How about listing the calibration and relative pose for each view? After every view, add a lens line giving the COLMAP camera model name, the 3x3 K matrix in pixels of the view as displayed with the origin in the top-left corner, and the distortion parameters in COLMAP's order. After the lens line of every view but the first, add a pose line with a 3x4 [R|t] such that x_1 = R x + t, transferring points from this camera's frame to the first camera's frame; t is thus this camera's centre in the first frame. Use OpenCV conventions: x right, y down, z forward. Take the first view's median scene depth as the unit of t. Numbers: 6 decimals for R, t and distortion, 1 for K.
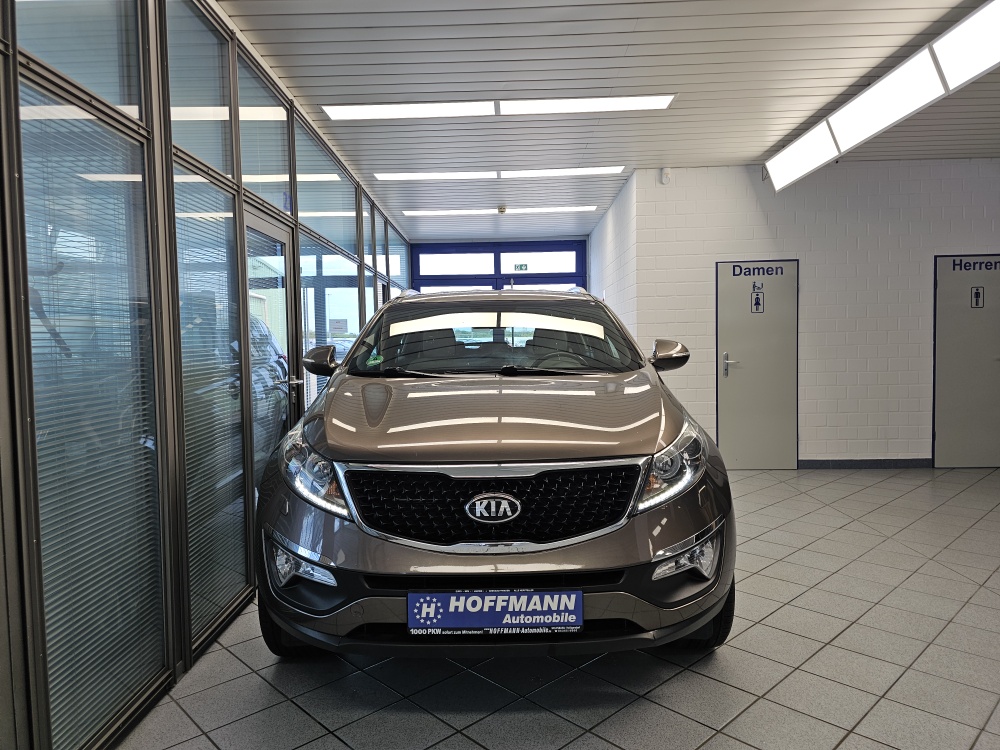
lens RADIAL K [[691.3, 0, 490.2], [0, 691.3, 385.7], [0, 0, 1]] dist [0.041577, -0.050227]
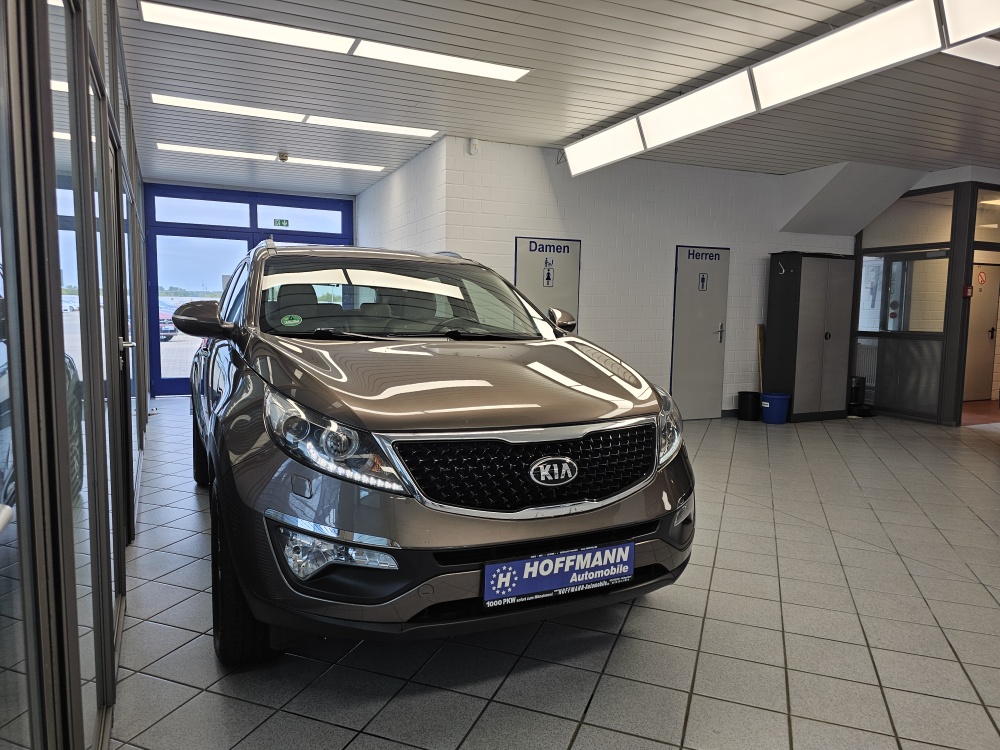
lens RADIAL K [[691.3, 0, 511.0], [0, 691.3, 392.2], [0, 0, 1]] dist [0.041577, -0.050227]
pose [[0.894828, -0.018312, 0.446035, -0.489718], [-0.006243, 0.998547, 0.053520, 0.010205], [-0.446367, -0.050676, 0.893414, 0.141886]]
